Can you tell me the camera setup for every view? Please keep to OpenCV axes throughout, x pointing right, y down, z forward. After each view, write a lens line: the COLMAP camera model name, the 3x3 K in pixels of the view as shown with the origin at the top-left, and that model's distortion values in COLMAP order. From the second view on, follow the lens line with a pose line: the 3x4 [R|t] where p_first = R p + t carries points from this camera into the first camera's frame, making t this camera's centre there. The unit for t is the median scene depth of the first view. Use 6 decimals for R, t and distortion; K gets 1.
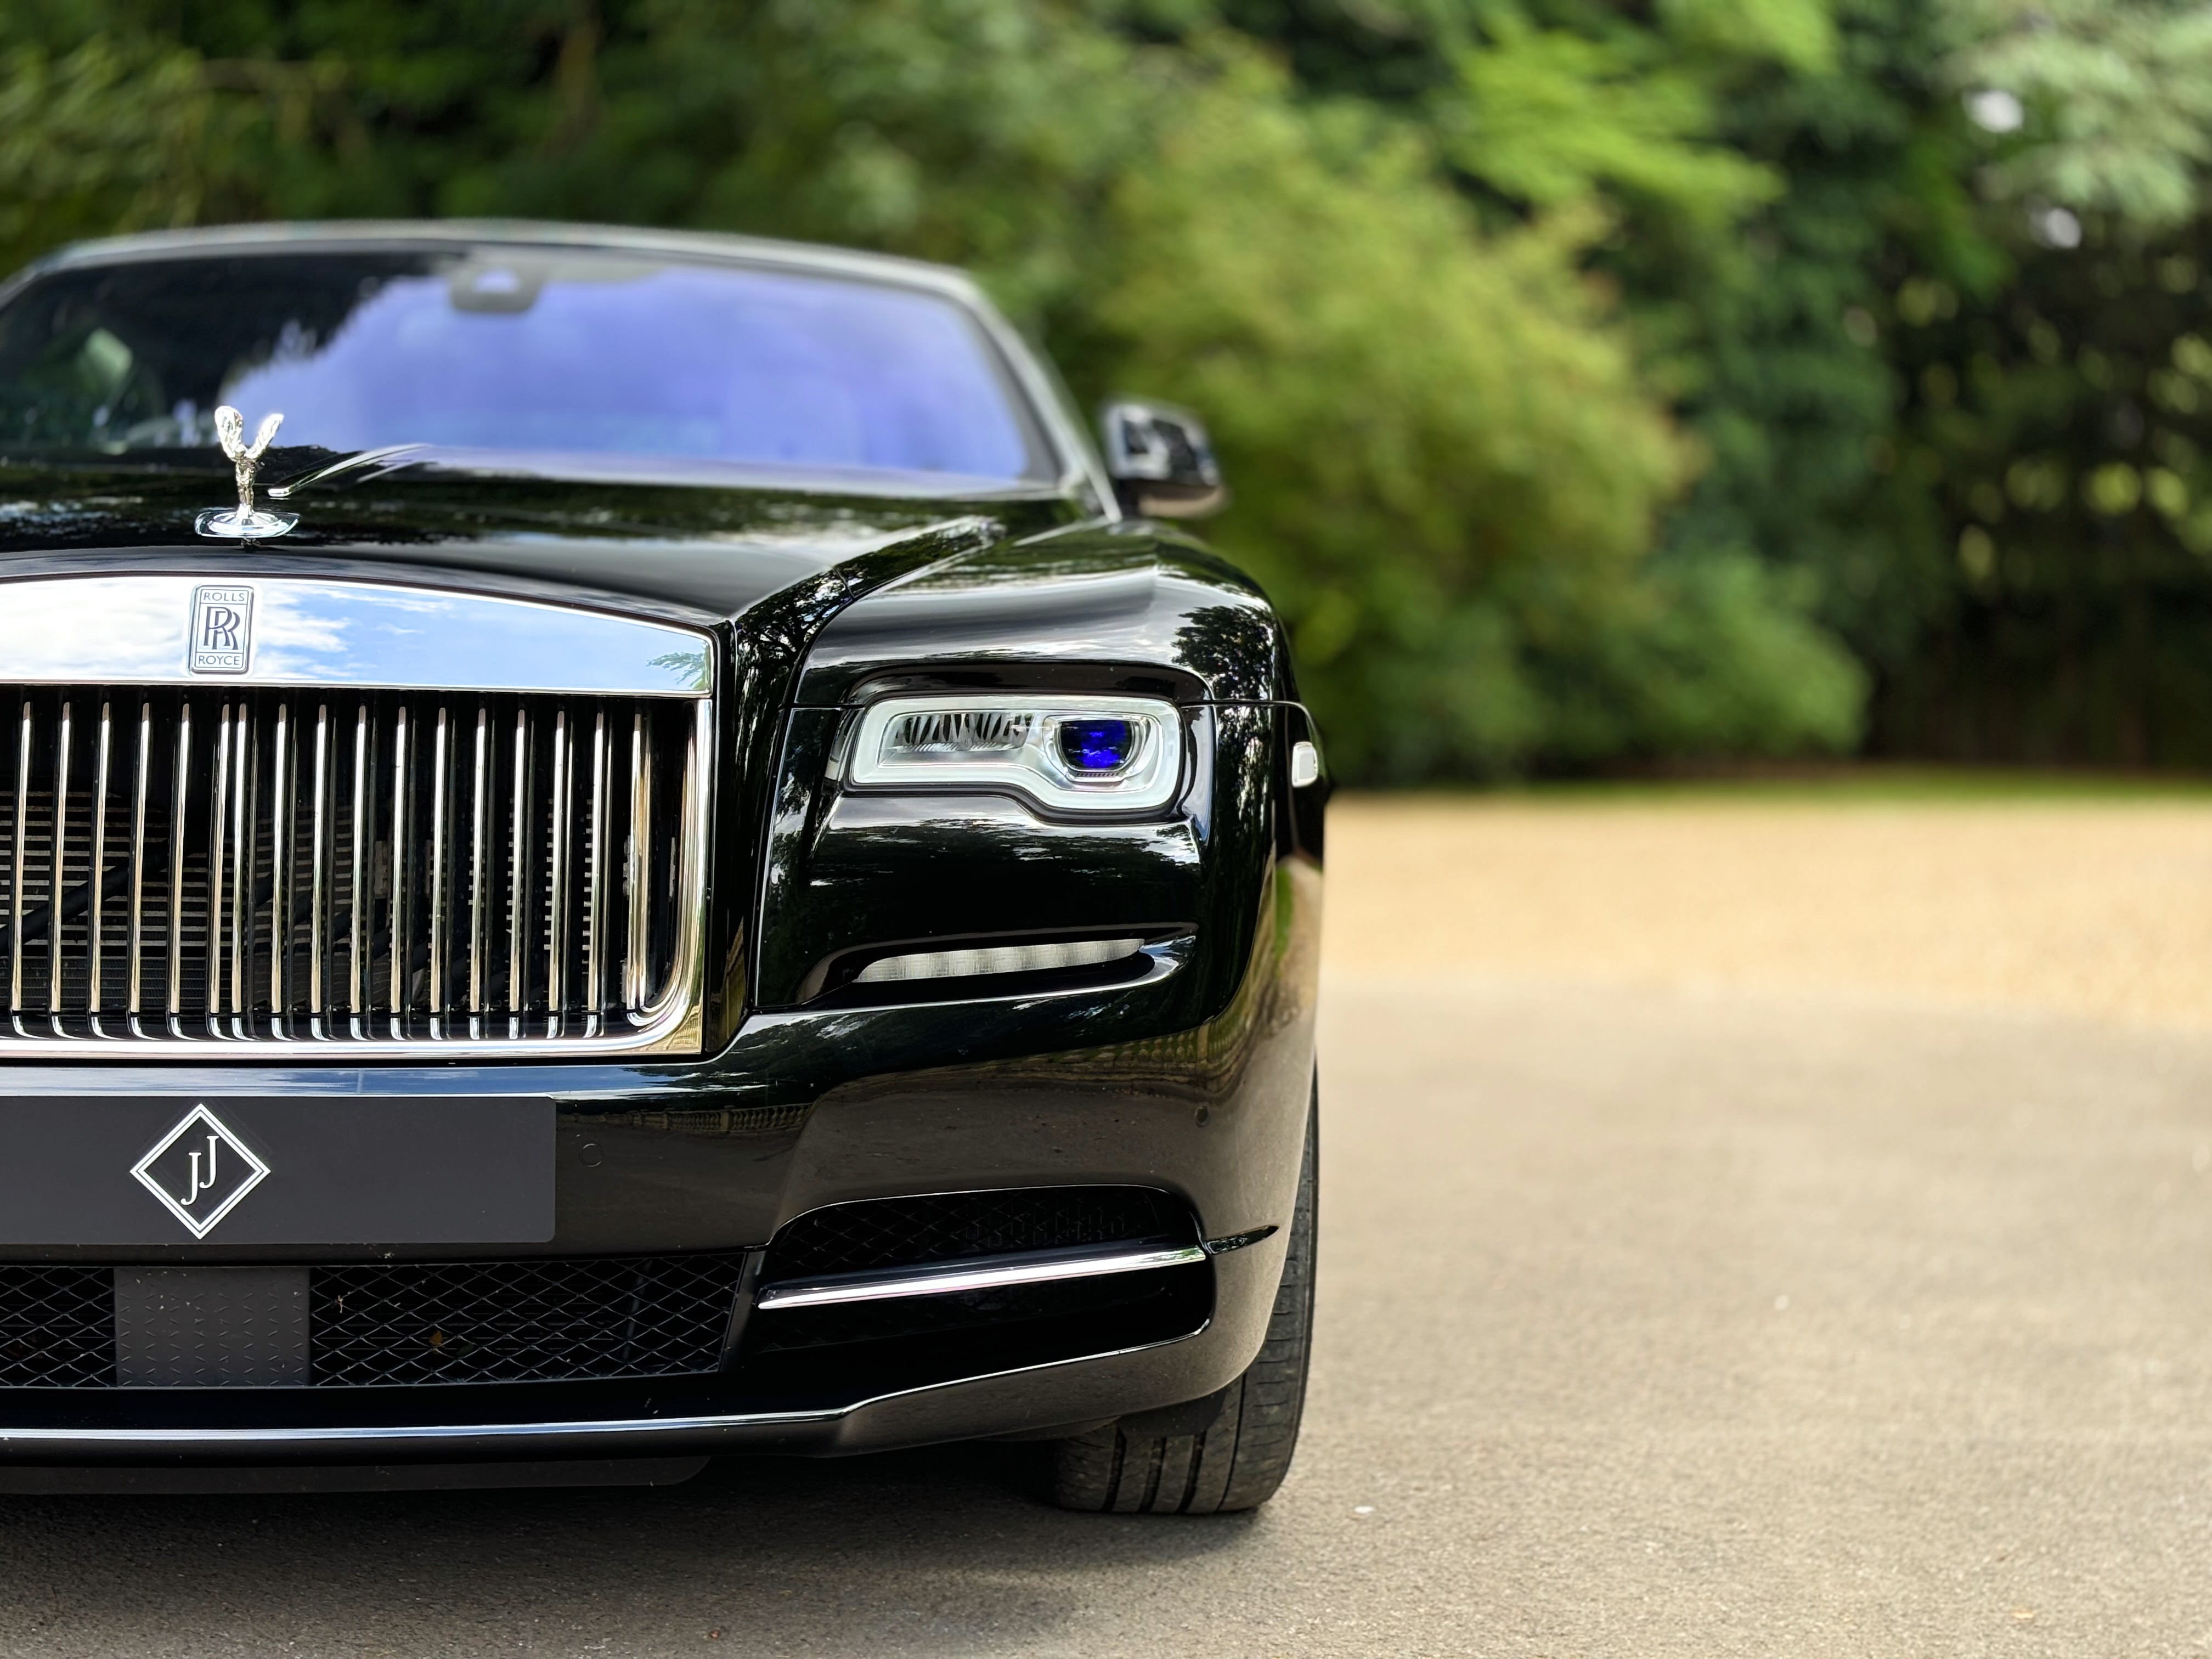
lens RADIAL K [[3461.5, 0, 1096.0], [0, 3461.5, 768.8], [0, 0, 1]] dist [0.265007, -1.115107]
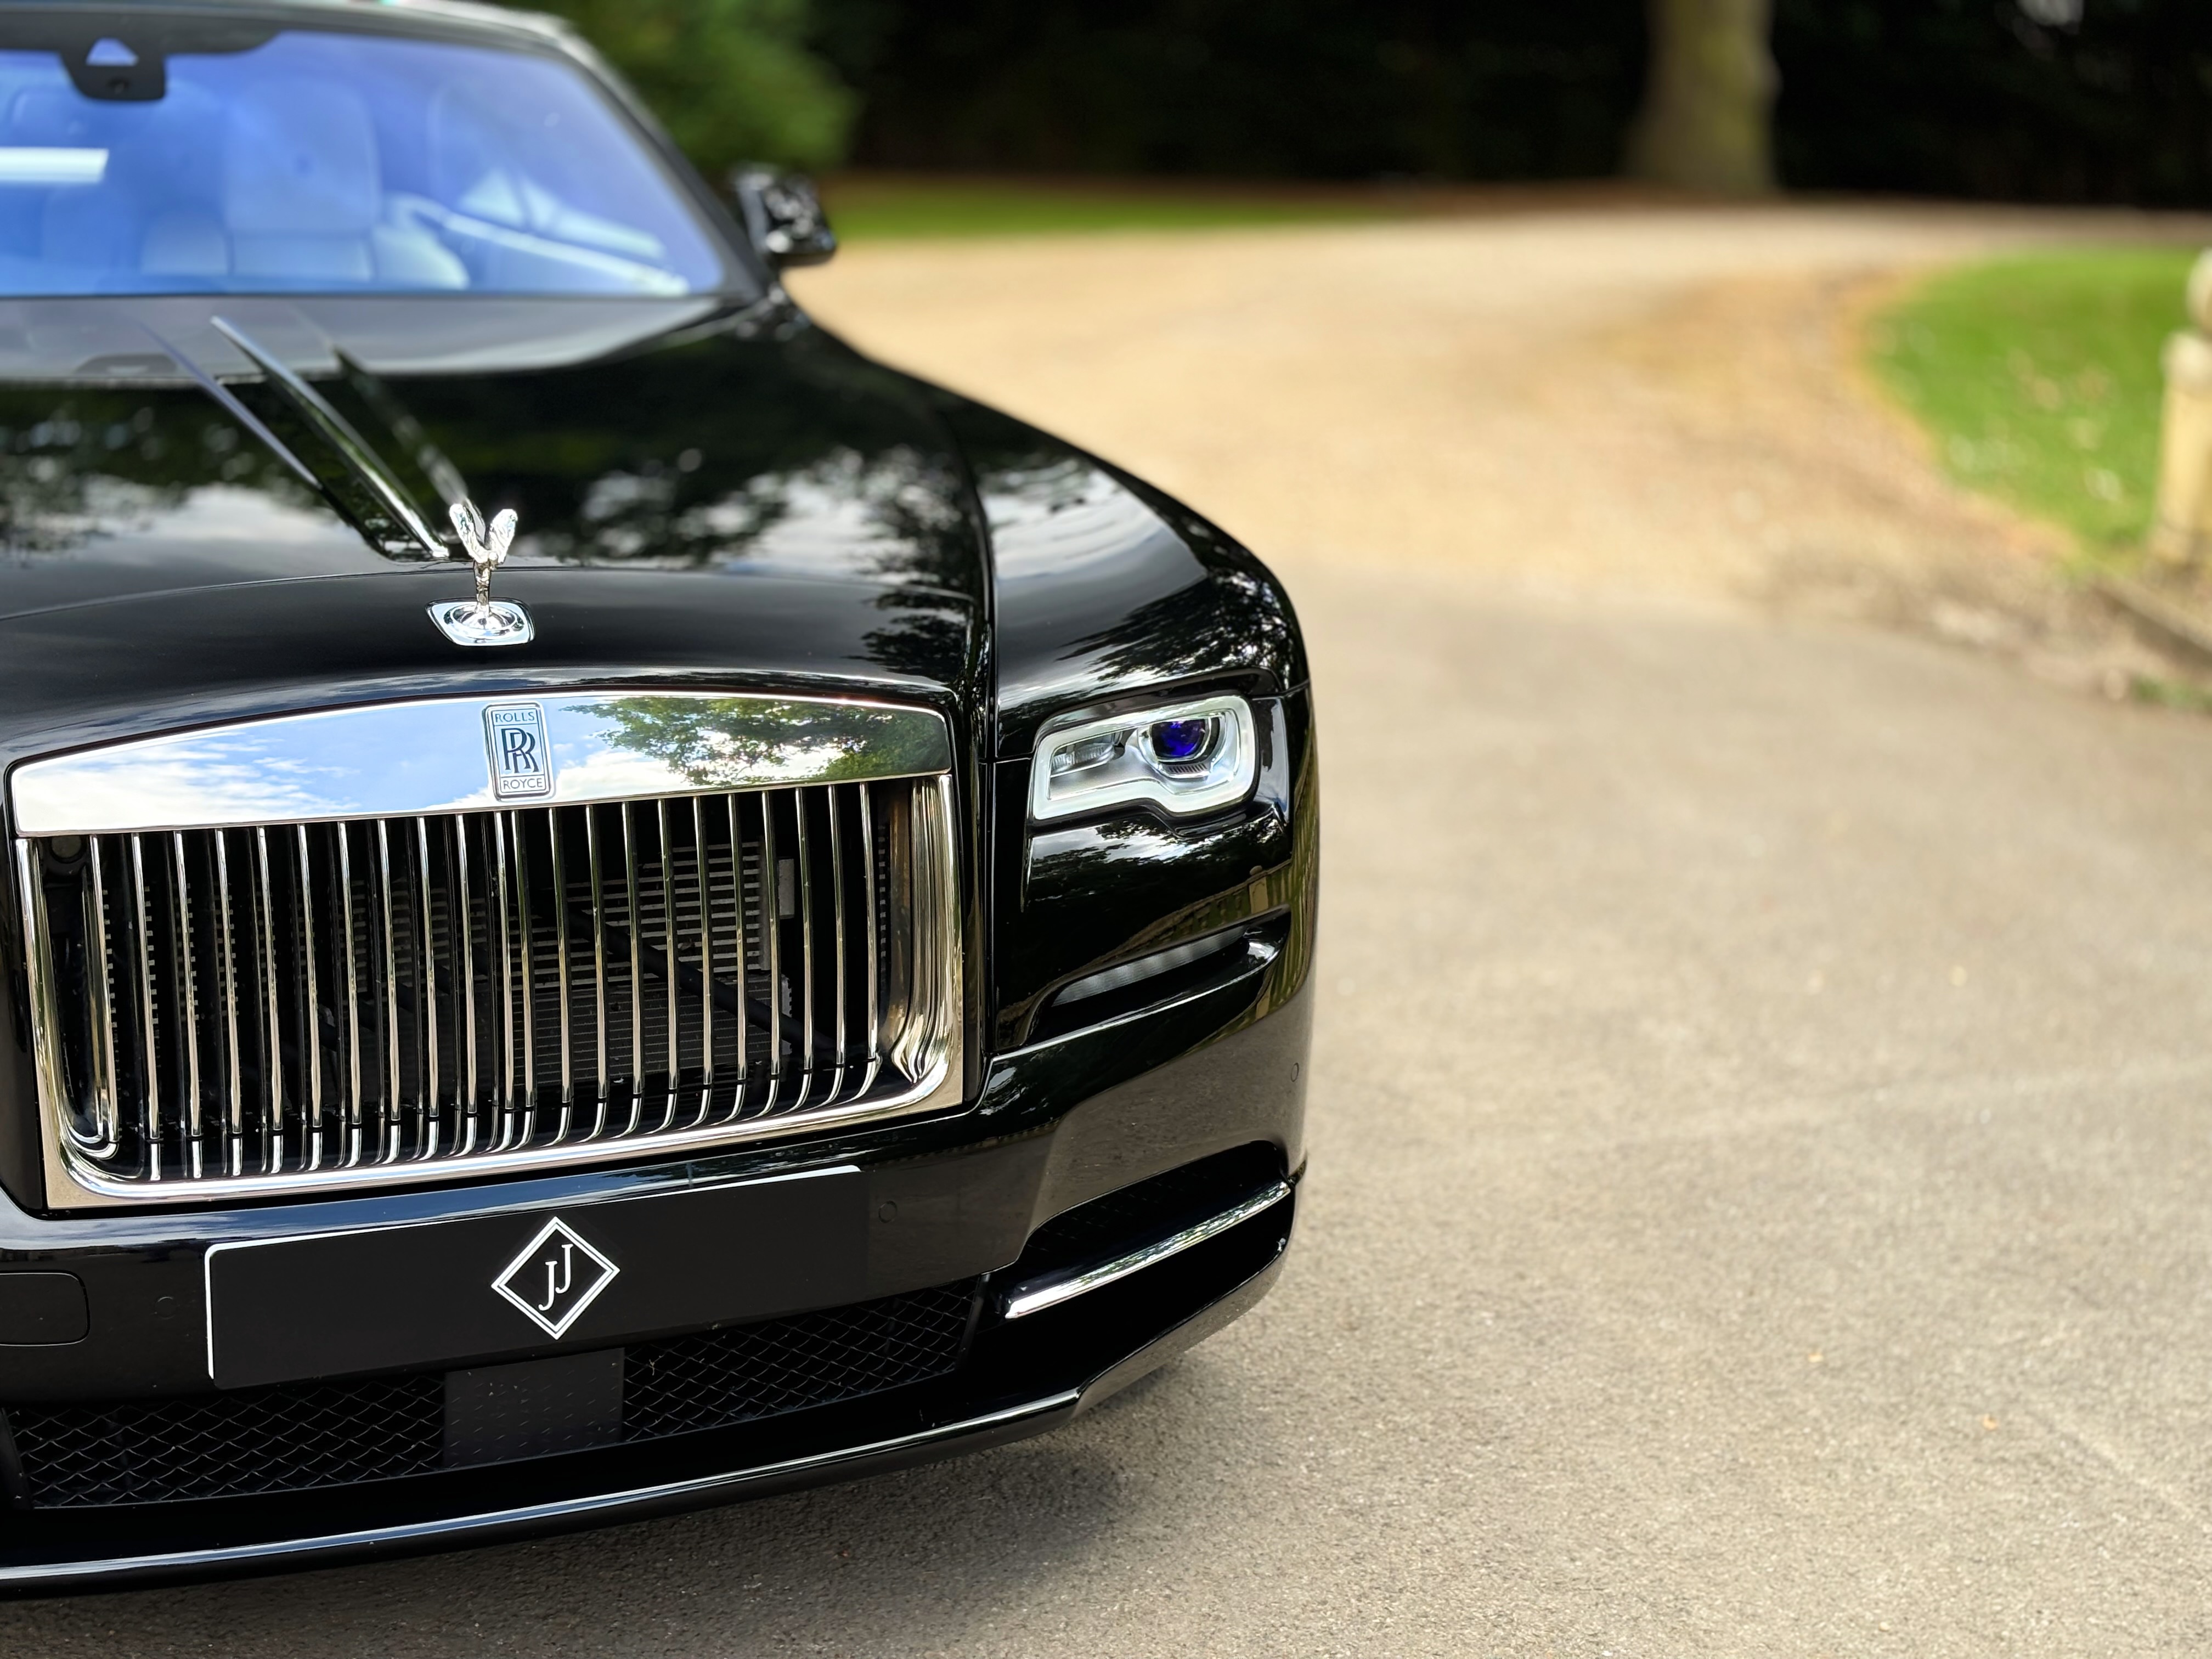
lens RADIAL K [[3461.5, 0, 1096.0], [0, 3461.5, 768.8], [0, 0, 1]] dist [0.265007, -1.115107]
pose [[0.949515, -0.067983, 0.306267, -0.338783], [0.011378, 0.983059, 0.182936, -0.184450], [-0.313515, -0.170216, 0.934203, 0.000001]]
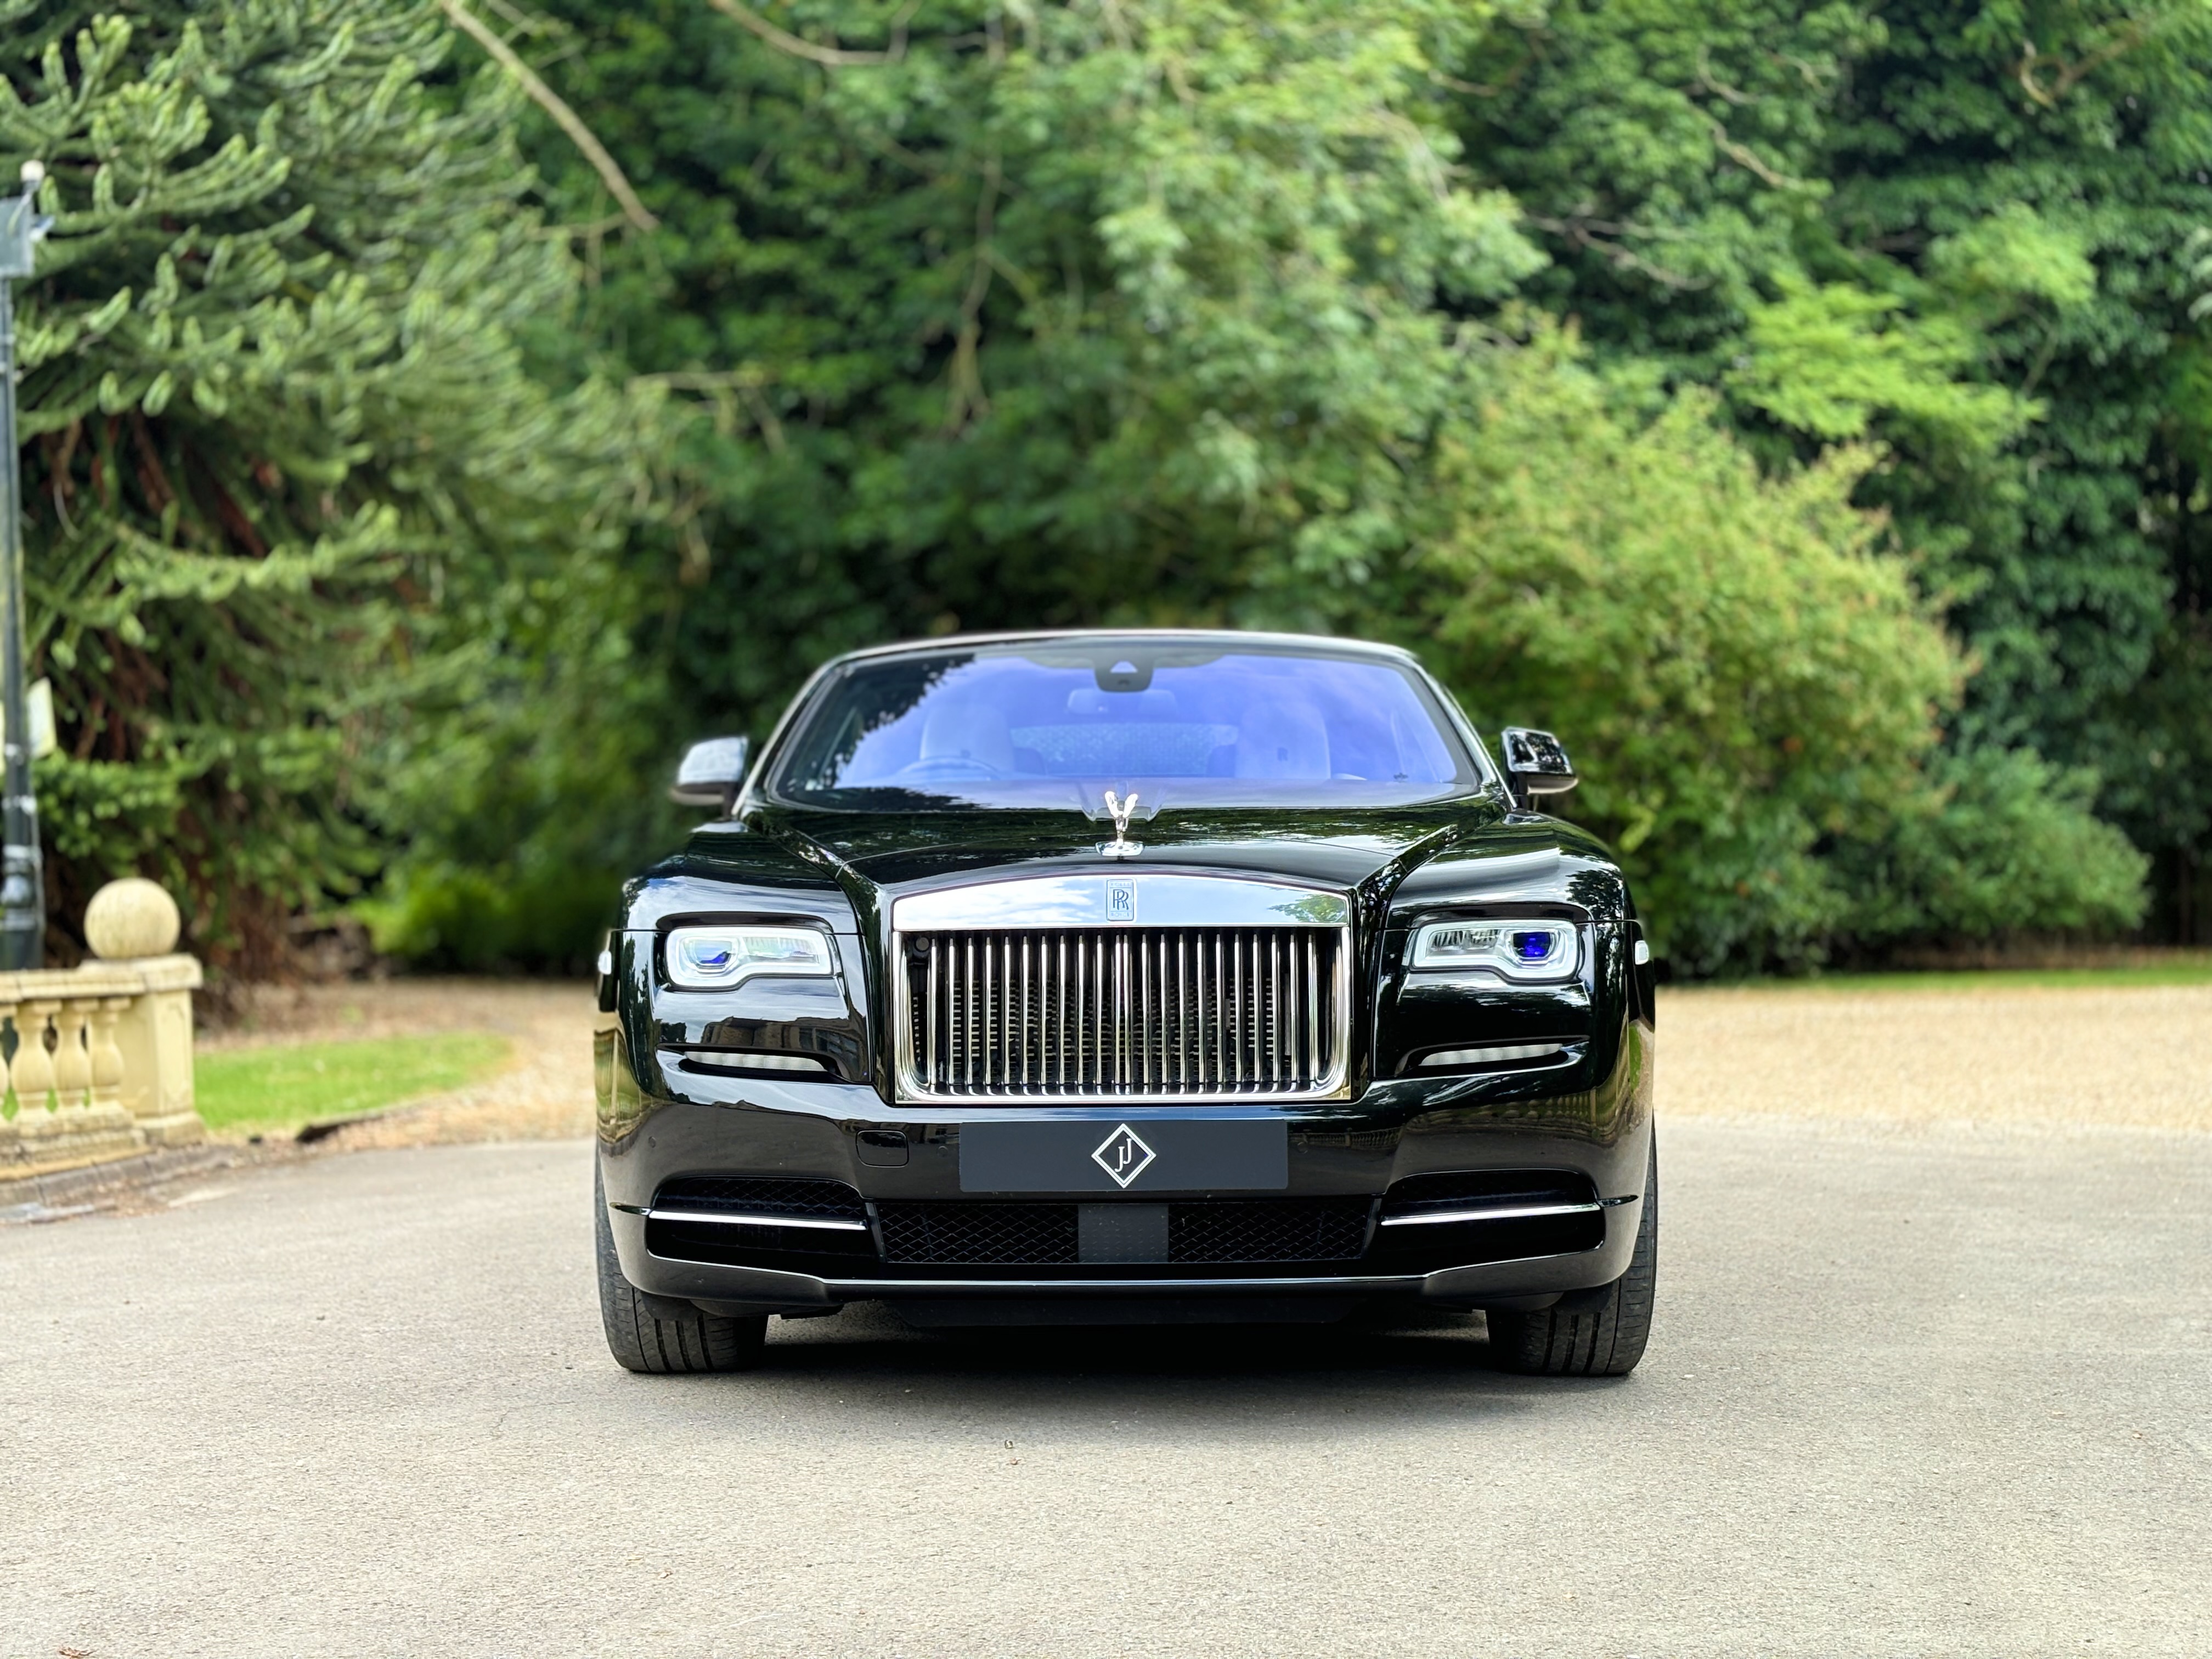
lens RADIAL K [[3461.5, 0, 1096.0], [0, 3461.5, 768.8], [0, 0, 1]] dist [0.265007, -1.115107]
pose [[0.995811, -0.028485, -0.086889, -0.067679], [0.023524, 0.998063, -0.057594, 0.001055], [0.088361, 0.055309, 0.994552, -0.914563]]
